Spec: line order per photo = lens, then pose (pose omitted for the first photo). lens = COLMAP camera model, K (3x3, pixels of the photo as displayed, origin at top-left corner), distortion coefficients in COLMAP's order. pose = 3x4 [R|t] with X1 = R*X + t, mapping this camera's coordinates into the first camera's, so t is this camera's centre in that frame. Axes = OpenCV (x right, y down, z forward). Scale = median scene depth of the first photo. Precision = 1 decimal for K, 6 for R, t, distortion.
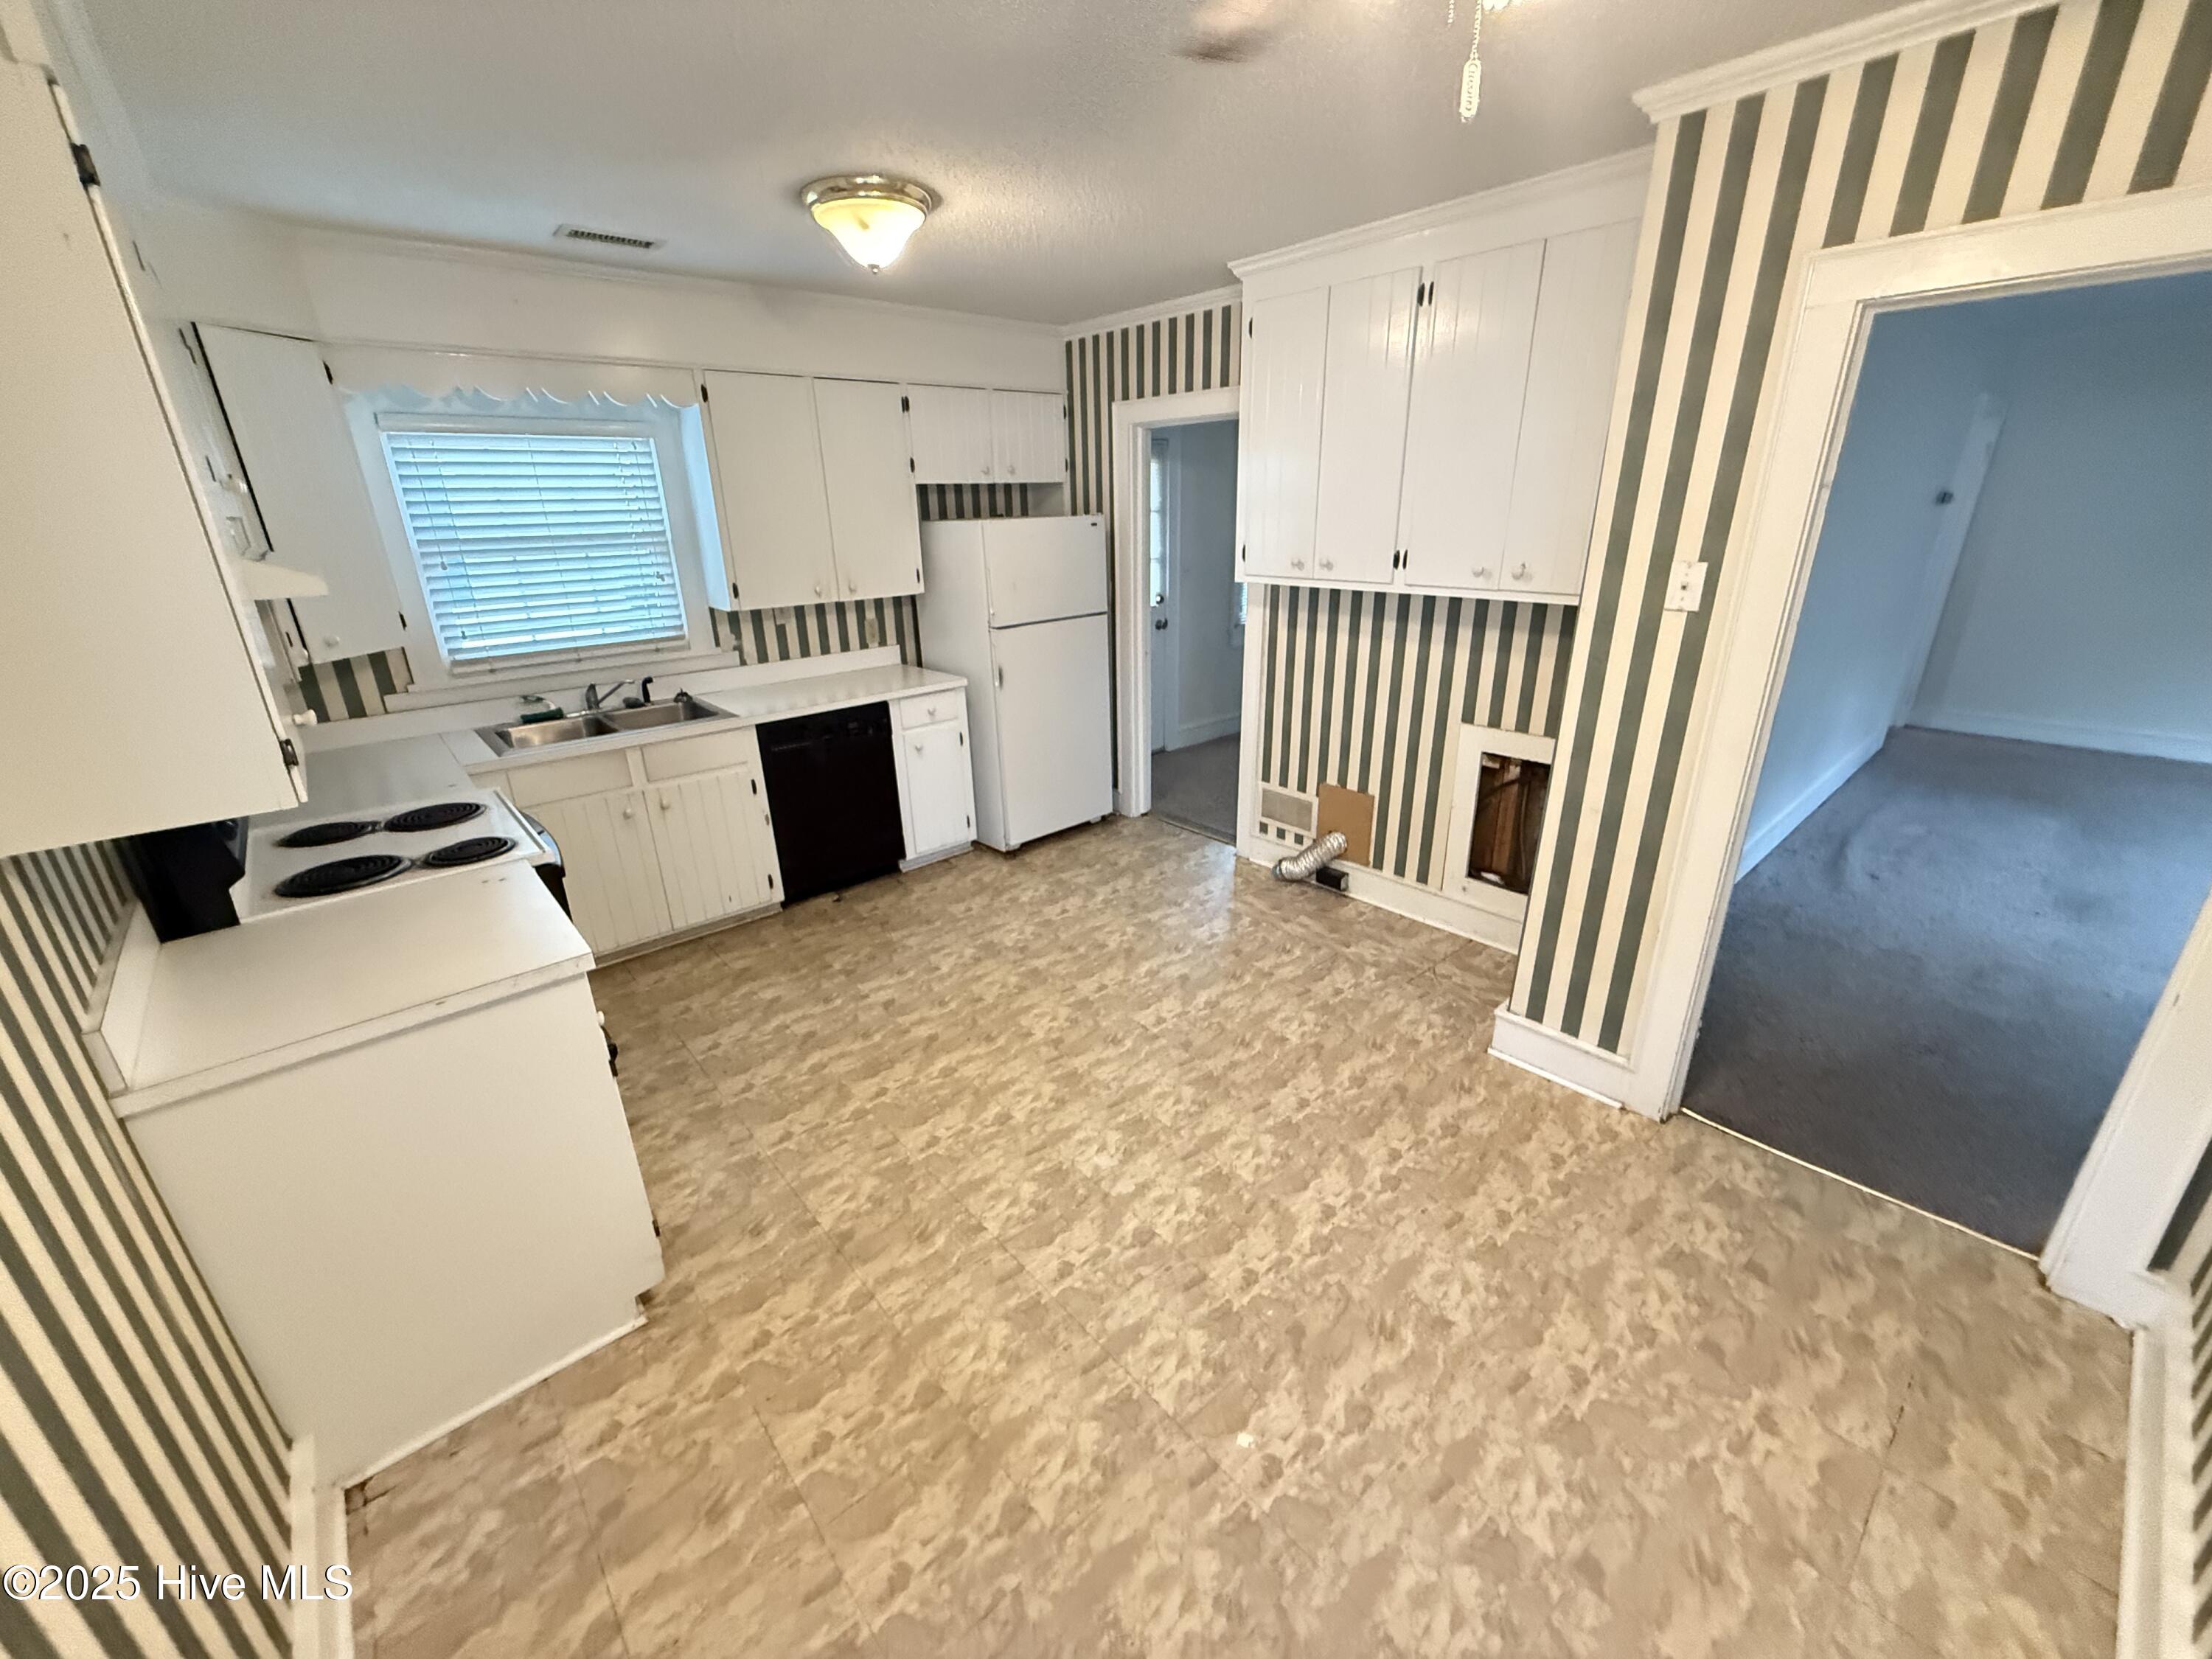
lens RADIAL K [[881.1, 0, 1108.6], [0, 881.1, 824.5], [0, 0, 1]] dist [0.000438, -0.000138]
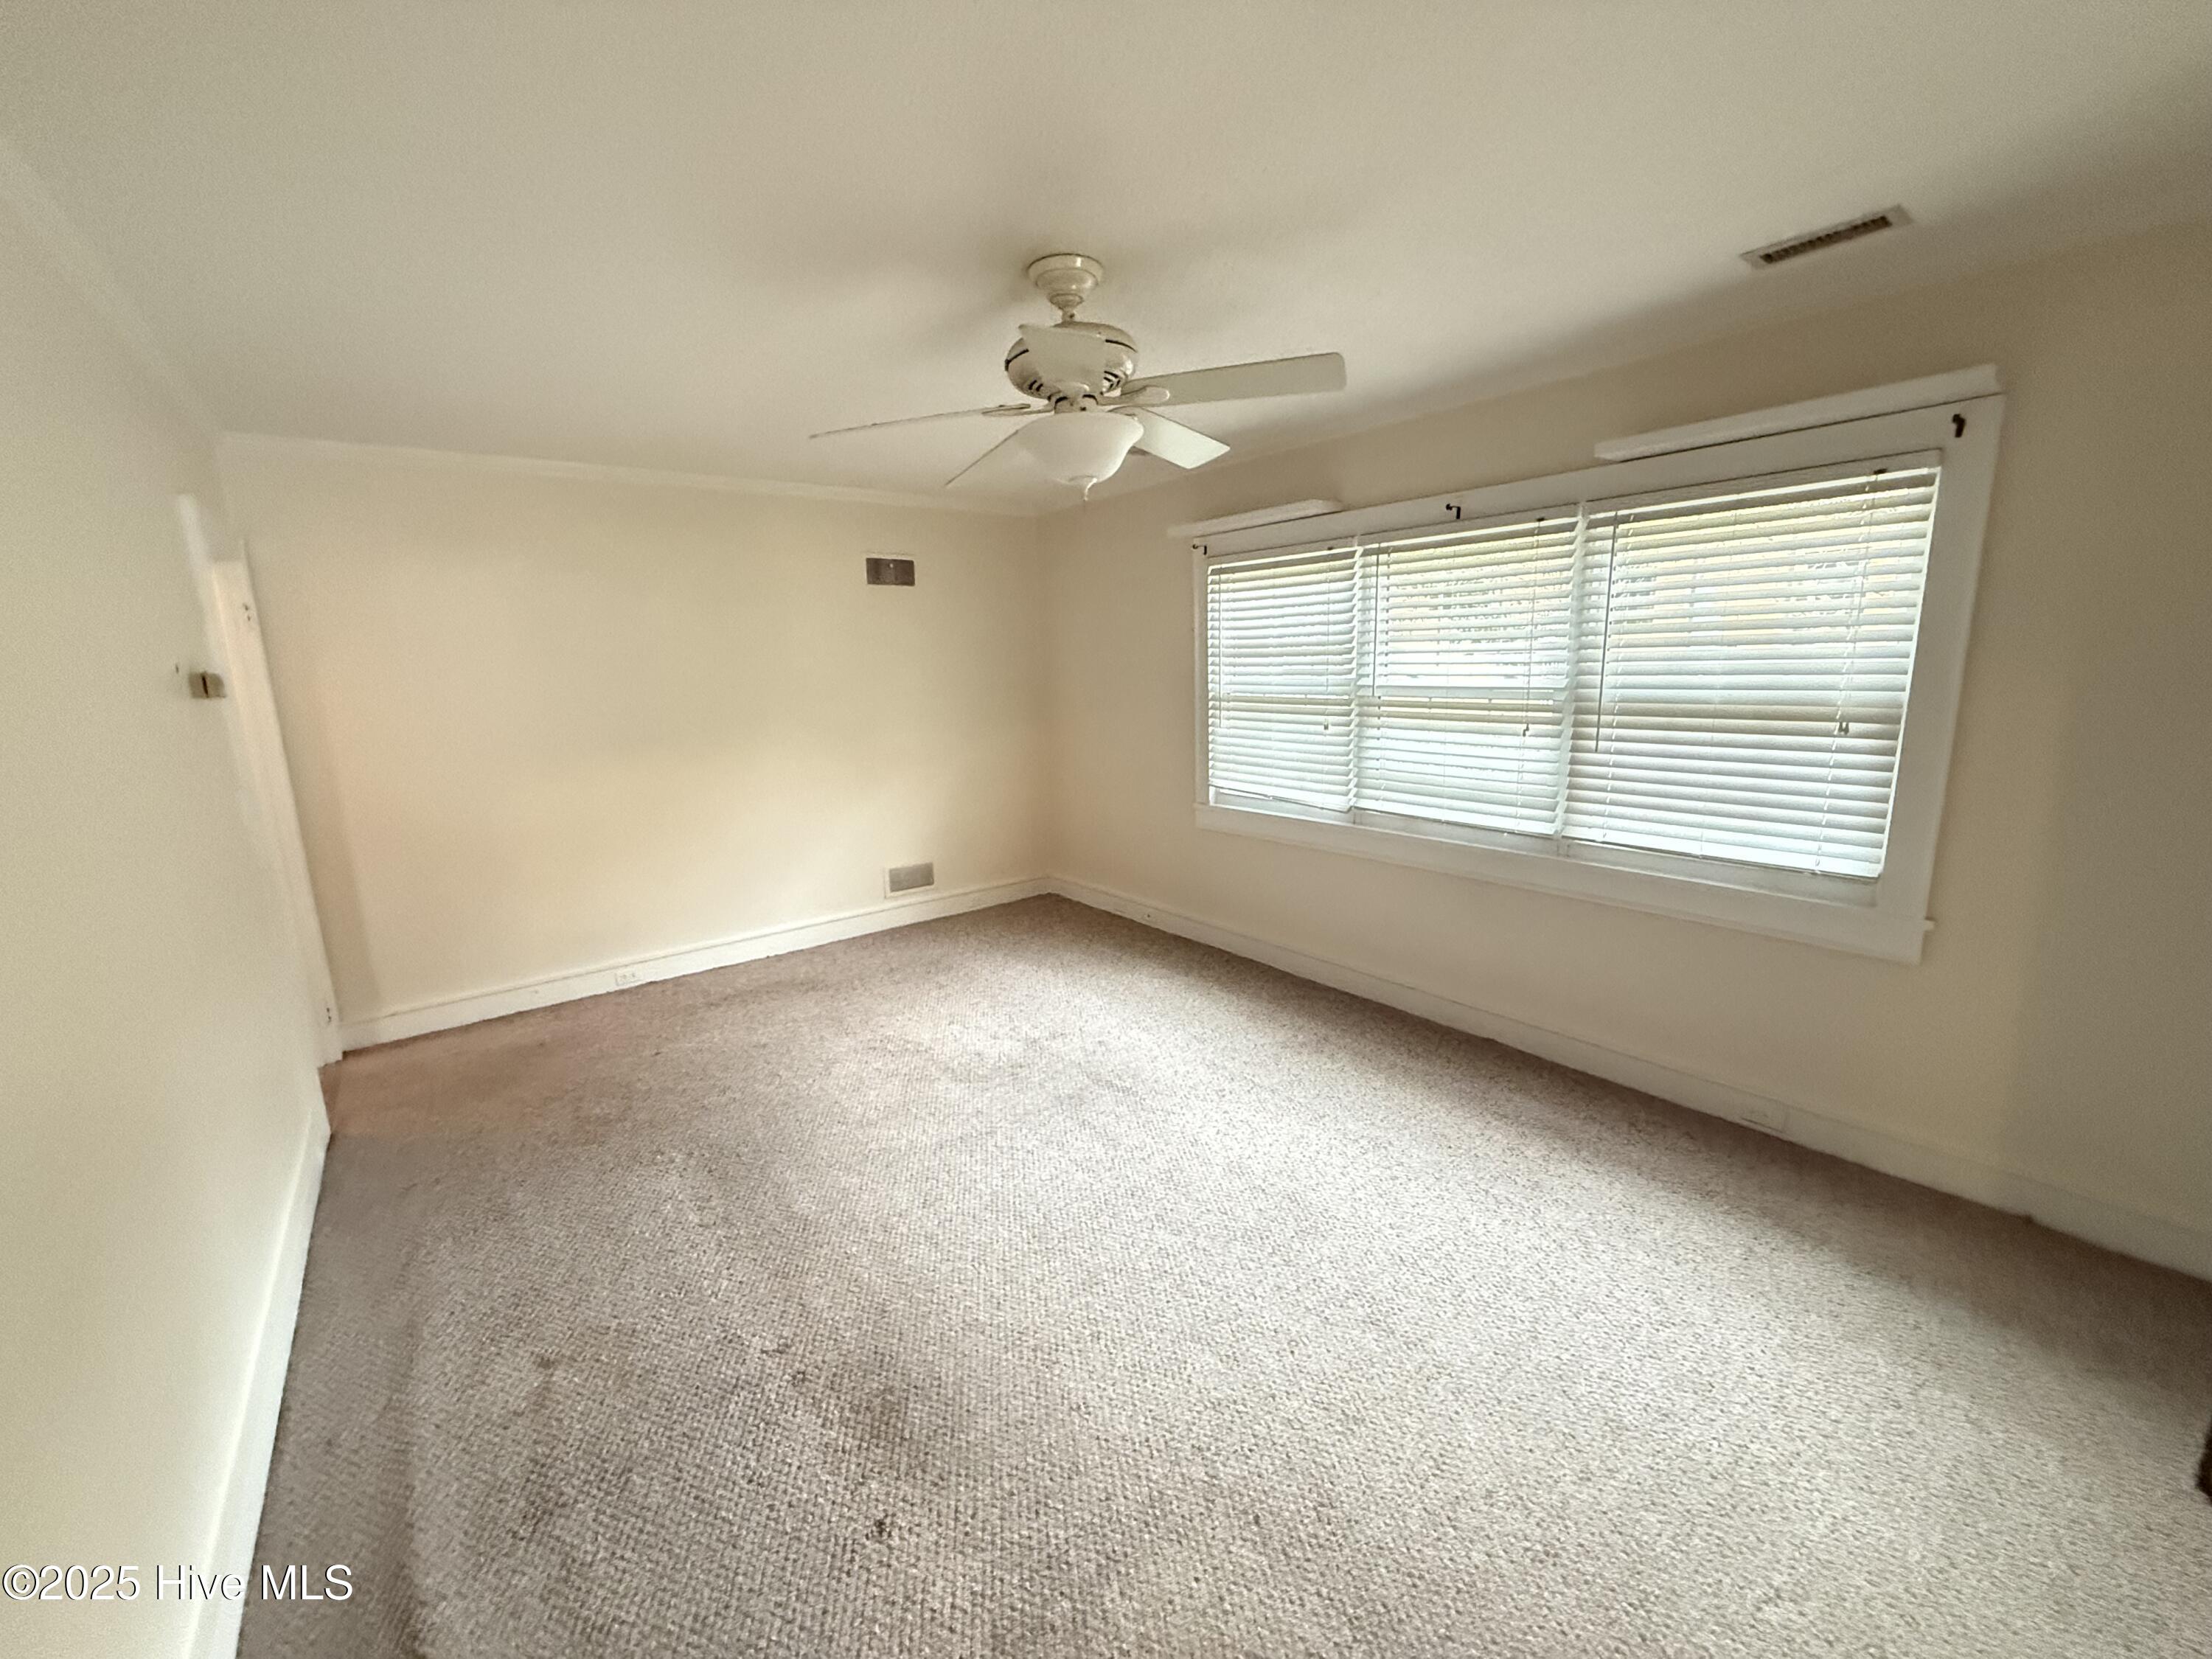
lens RADIAL K [[881.1, 0, 1108.0], [0, 881.1, 823.5], [0, 0, 1]] dist [0.000438, -0.000138]
pose [[0.063489, -0.168156, 0.983714, 0.668373], [0.378278, 0.916203, 0.132202, -0.246812], [-0.923512, 0.363724, 0.121778, 0.696857]]
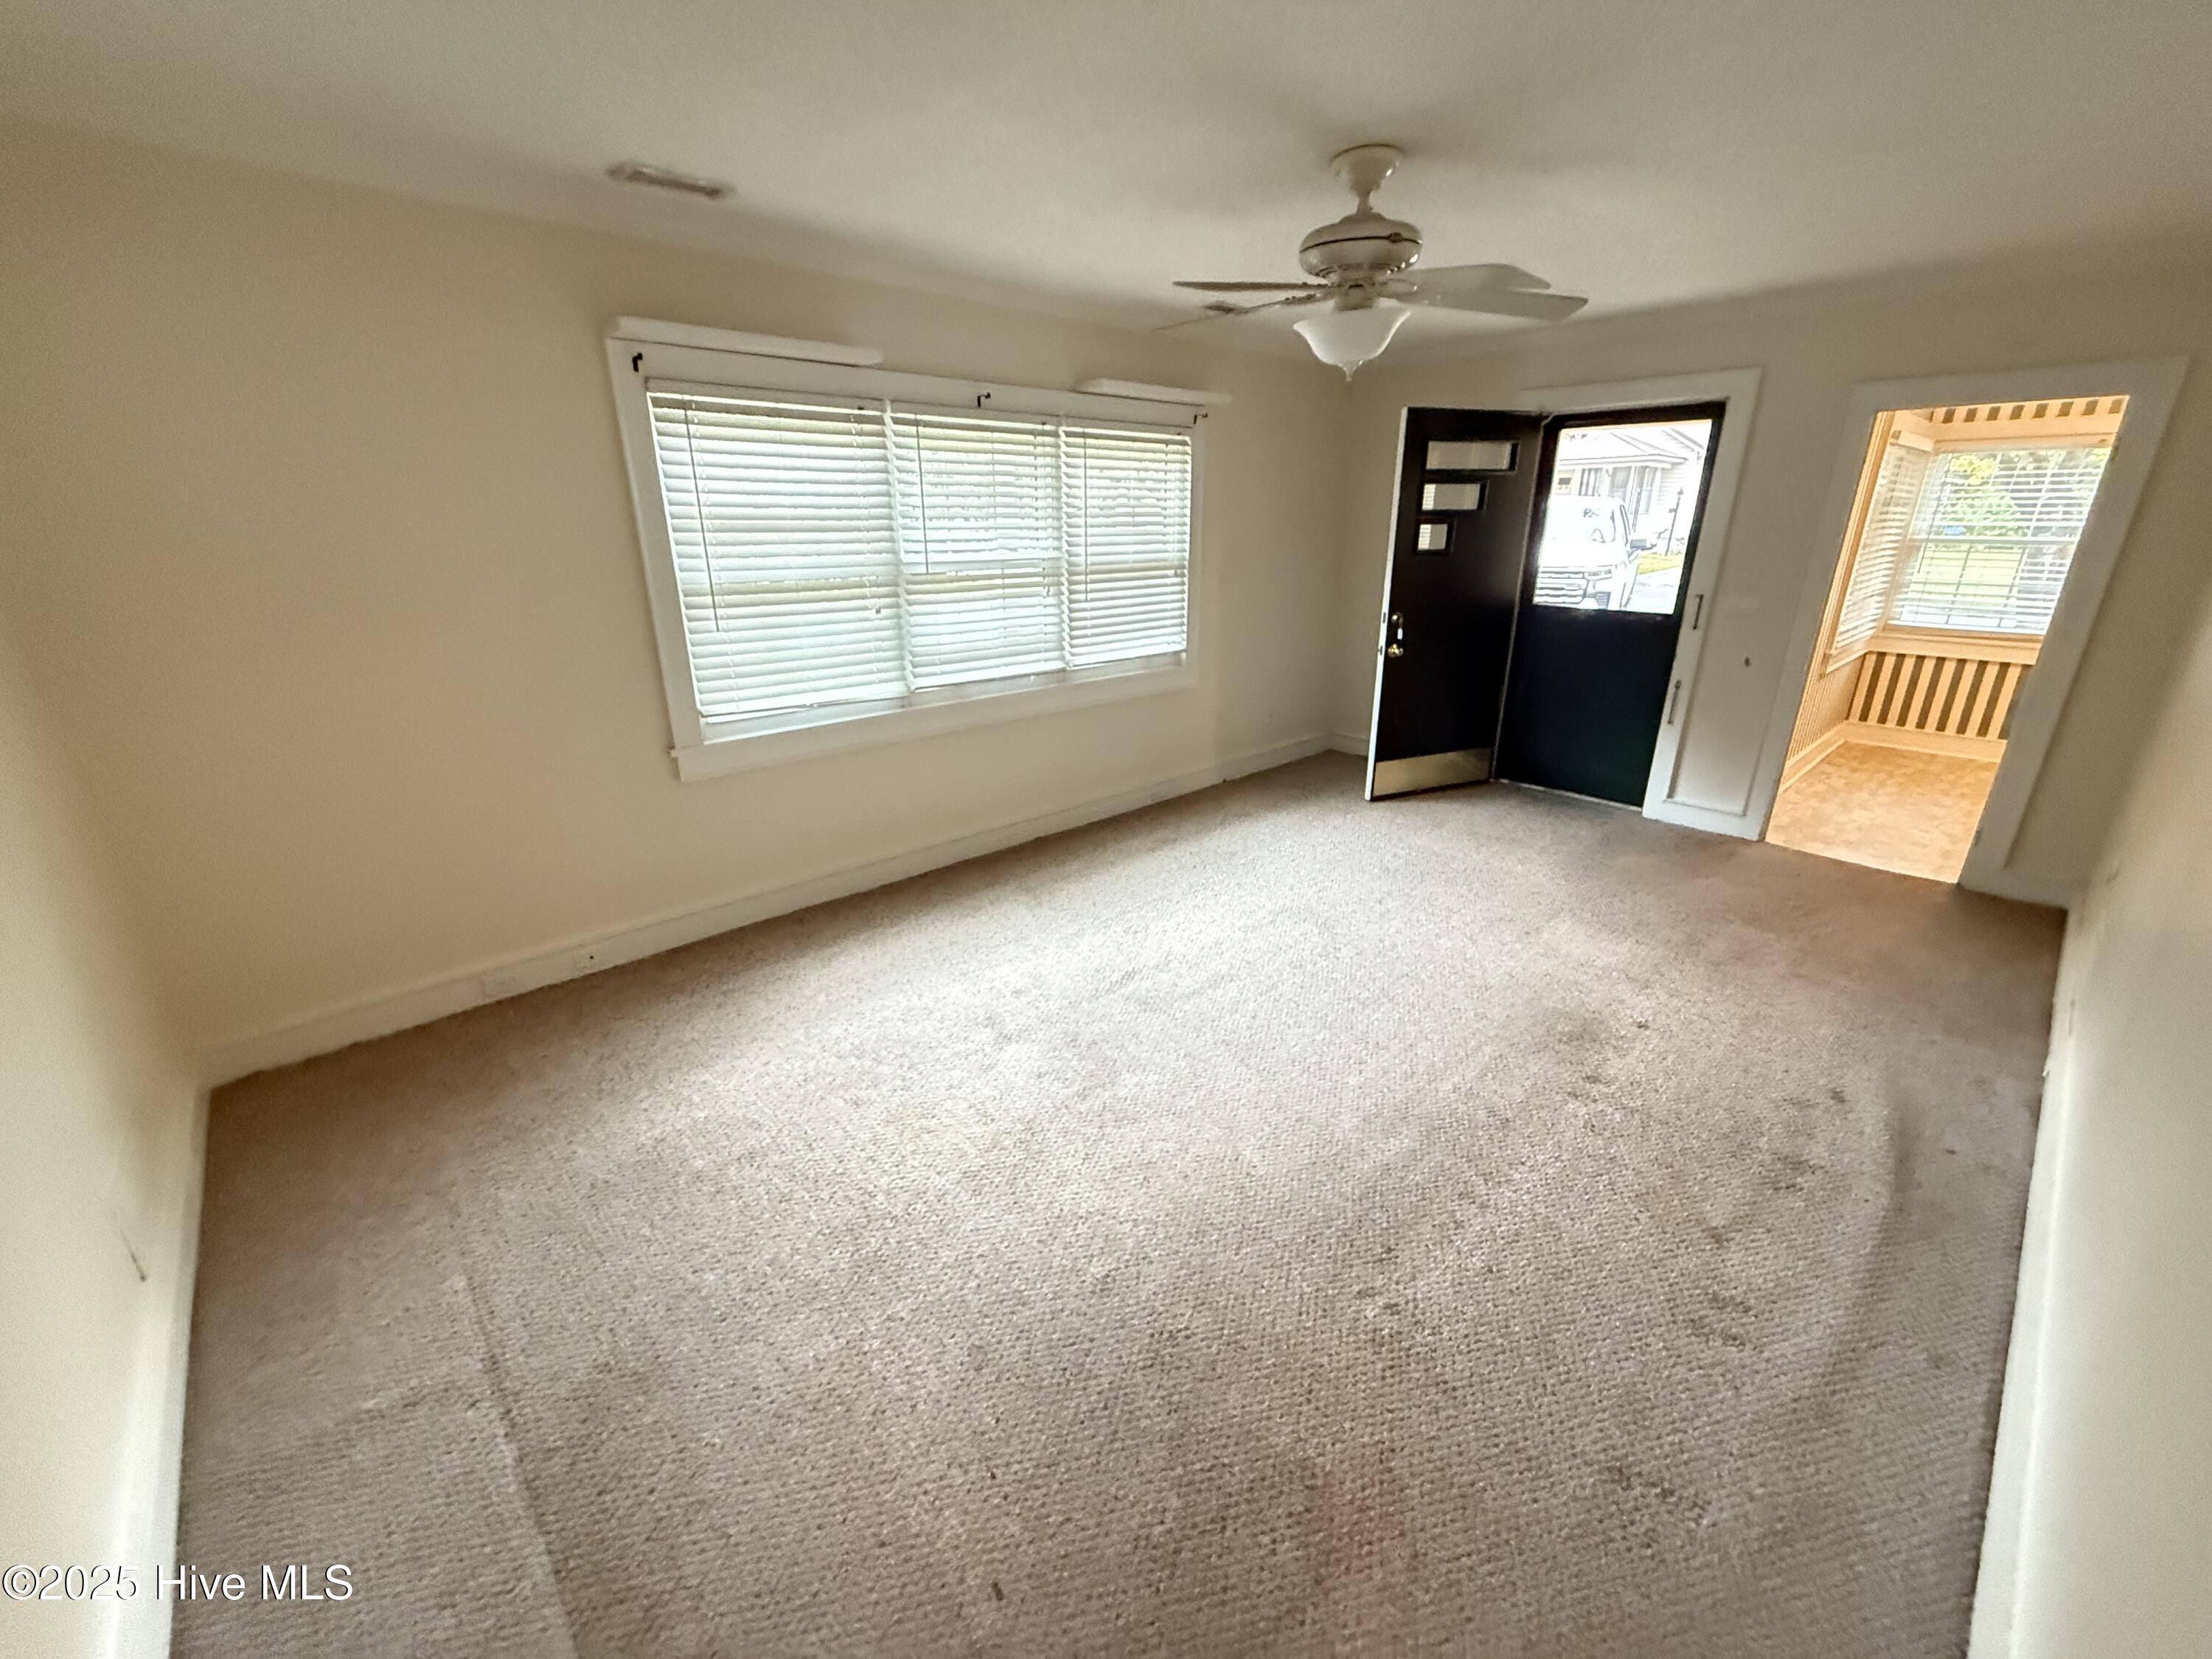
lens RADIAL K [[881.1, 0, 1094.1], [0, 881.1, 828.1], [0, 0, 1]] dist [0.000438, -0.000138]
pose [[-0.999636, 0.026746, -0.003479, 1.550044], [0.018224, 0.764863, 0.643936, -0.571494], [0.019883, 0.643638, -0.765072, 1.488232]]
